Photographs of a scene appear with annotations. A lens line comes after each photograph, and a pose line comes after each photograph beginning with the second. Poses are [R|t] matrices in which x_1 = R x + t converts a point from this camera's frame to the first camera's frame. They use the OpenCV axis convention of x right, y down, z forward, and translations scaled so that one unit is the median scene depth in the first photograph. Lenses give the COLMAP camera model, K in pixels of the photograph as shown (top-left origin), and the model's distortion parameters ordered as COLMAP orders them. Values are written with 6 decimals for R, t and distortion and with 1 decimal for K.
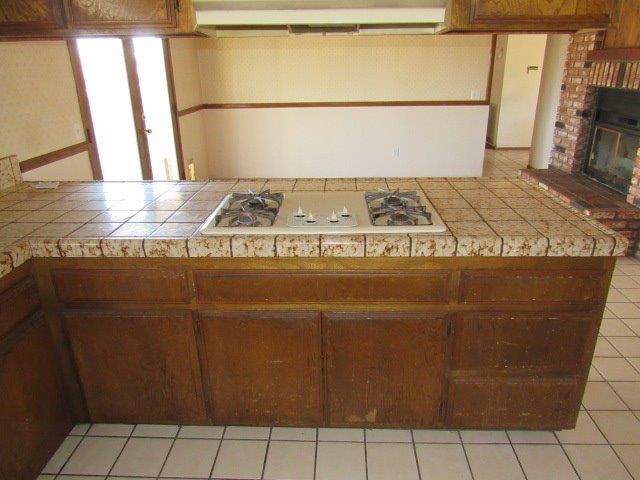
lens RADIAL K [[460.8, 0, 320.0], [0, 460.8, 240.0], [0, 0, 1]] dist [-0.019718, 0.000307]
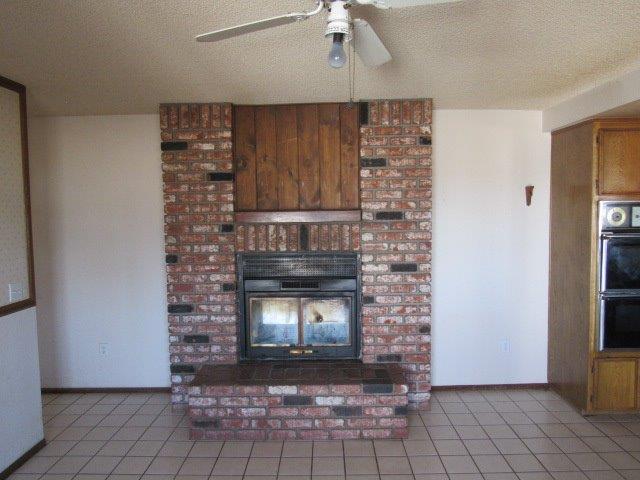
lens RADIAL K [[460.8, 0, 320.0], [0, 460.8, 240.0], [0, 0, 1]] dist [-0.019718, 0.000307]
pose [[-0.021669, -0.051719, 0.998427, -0.210780], [0.370940, 0.926963, 0.056067, -0.339043], [-0.928404, 0.371572, -0.000902, 0.829231]]
